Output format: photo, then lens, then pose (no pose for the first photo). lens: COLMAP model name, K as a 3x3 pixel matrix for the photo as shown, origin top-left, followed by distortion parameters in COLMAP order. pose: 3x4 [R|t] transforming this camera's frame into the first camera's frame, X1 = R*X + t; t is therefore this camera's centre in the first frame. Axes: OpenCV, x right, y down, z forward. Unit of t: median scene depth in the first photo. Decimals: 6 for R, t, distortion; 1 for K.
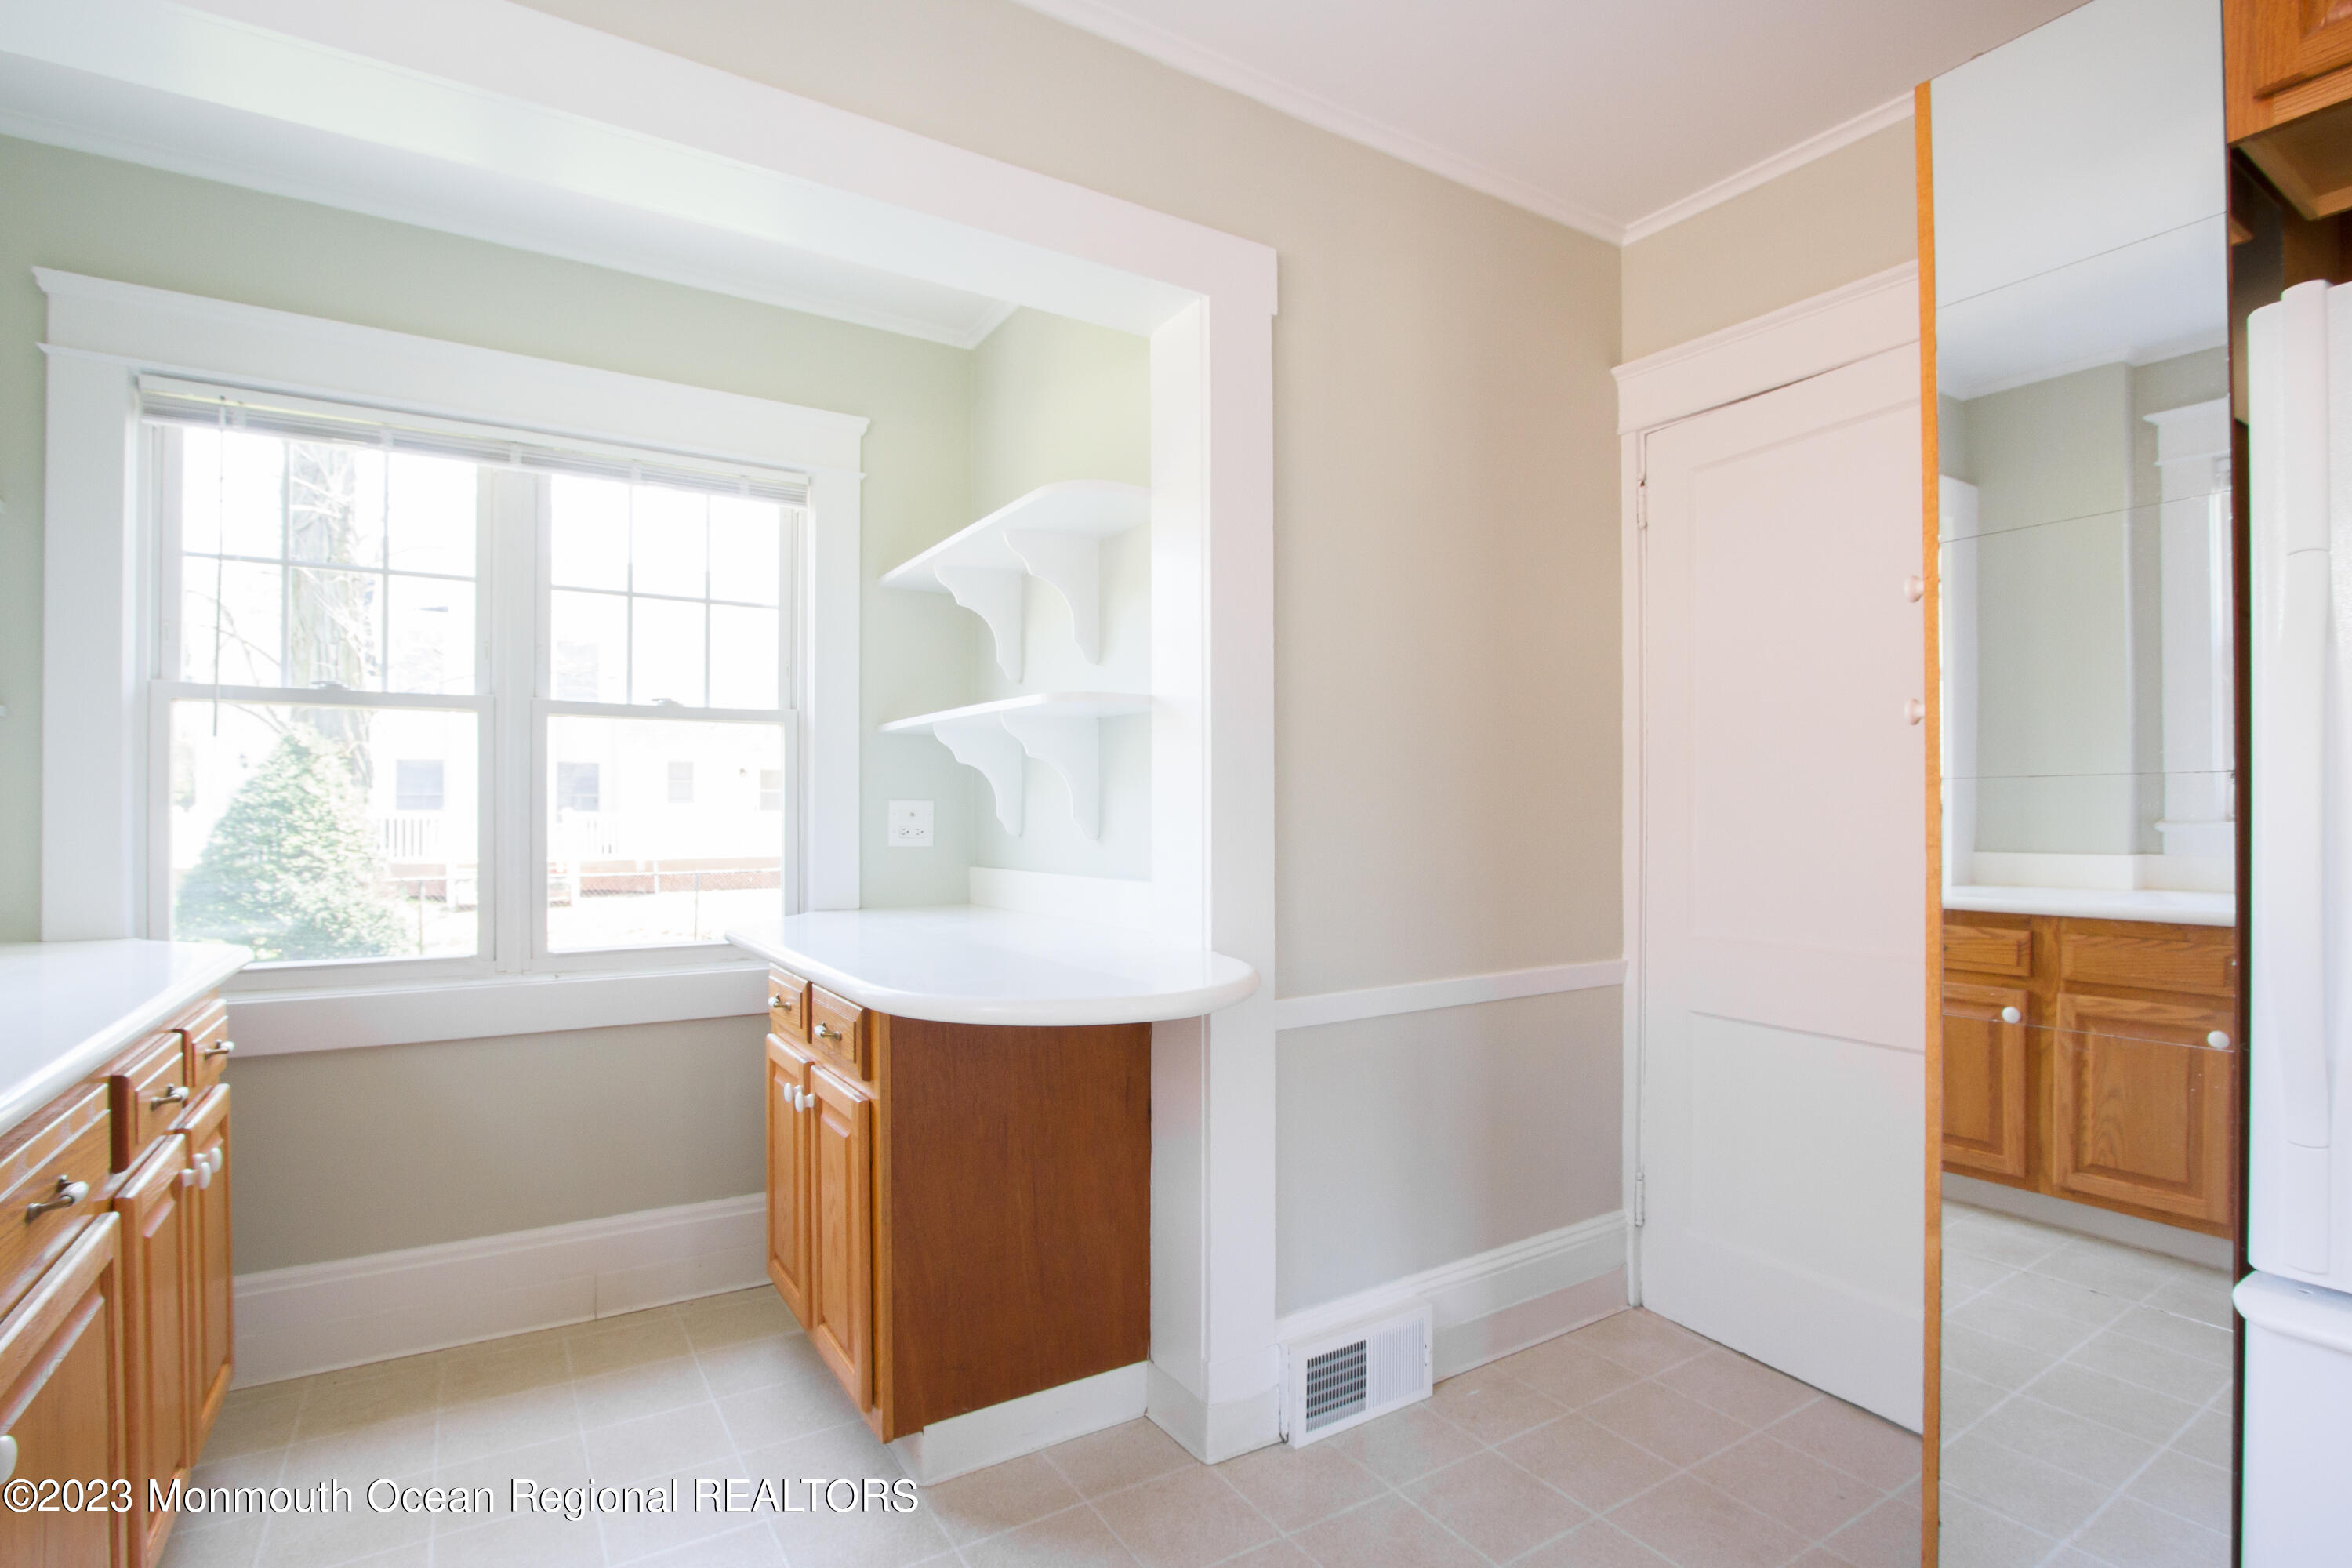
lens RADIAL K [[1116.9, 0, 1116.4], [0, 1116.9, 813.5], [0, 0, 1]] dist [-0.015269, -0.000514]
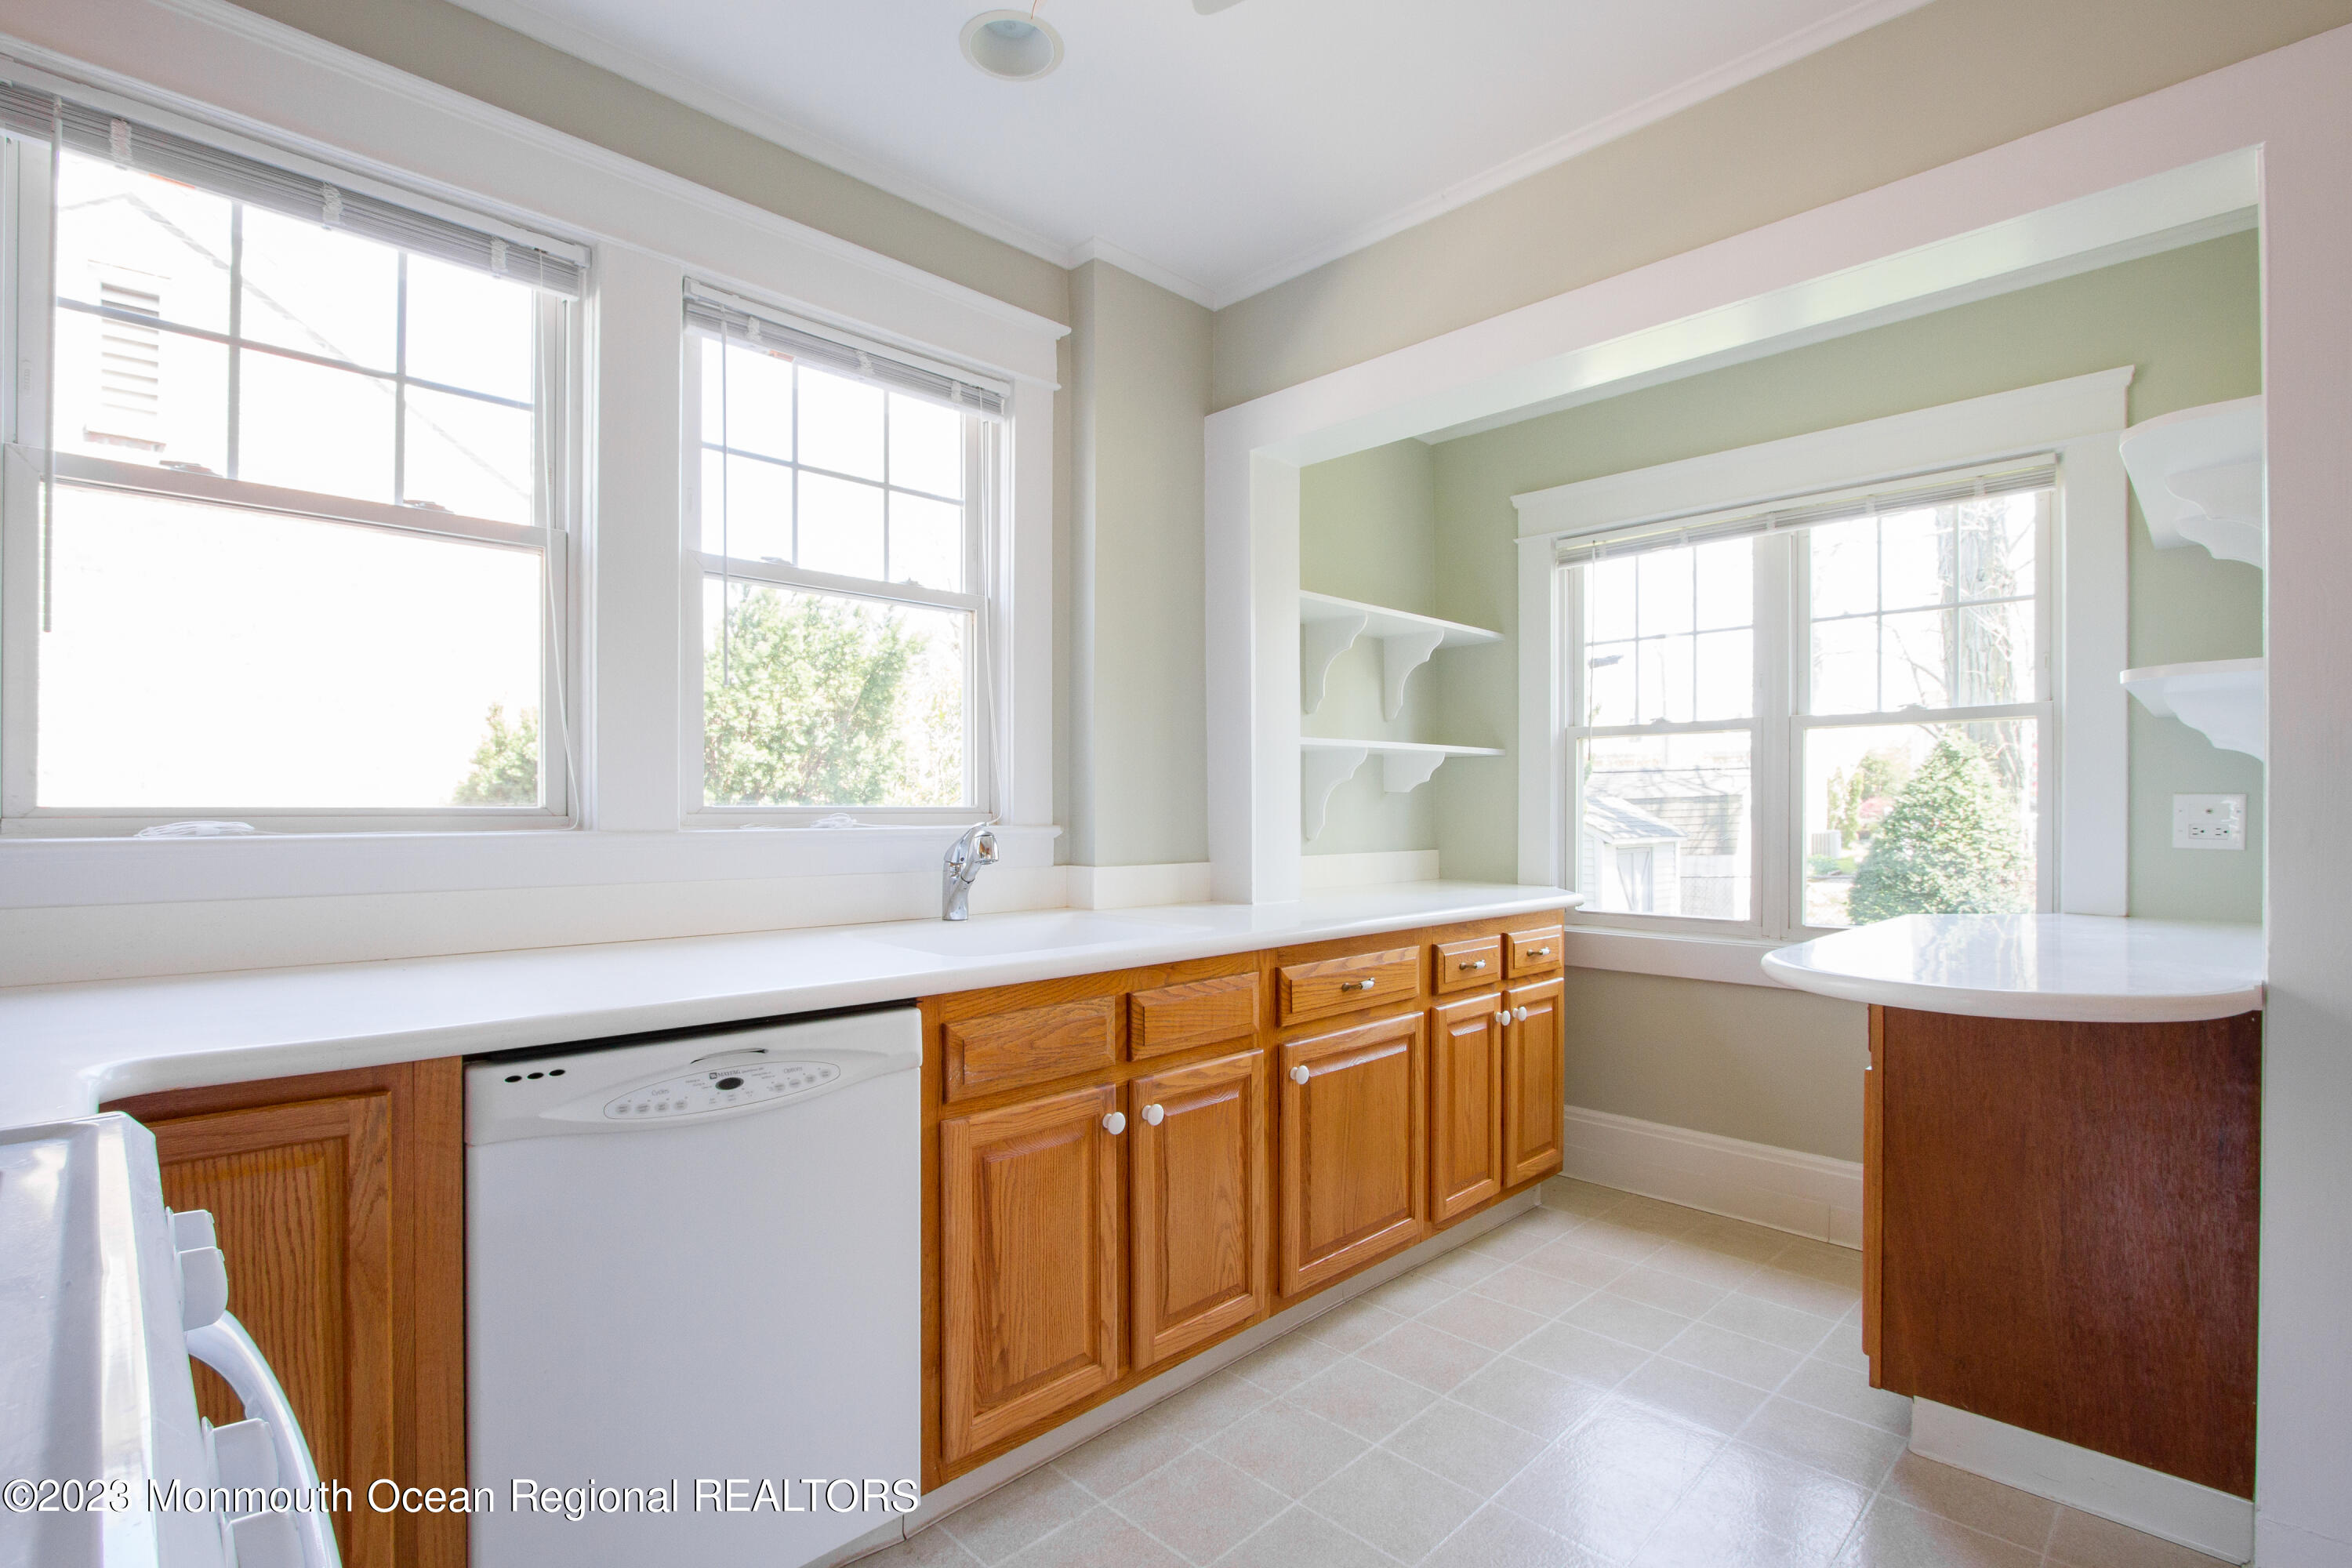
lens RADIAL K [[1081.6, 0, 1179.6], [0, 1081.6, 805.9], [0, 0, 1]] dist [-0.001070, -0.000015]
pose [[0.242497, -0.004414, -0.970142, 0.109462], [-0.002842, 0.999982, -0.005261, 0.000936], [0.970148, 0.004033, 0.242480, 0.013963]]
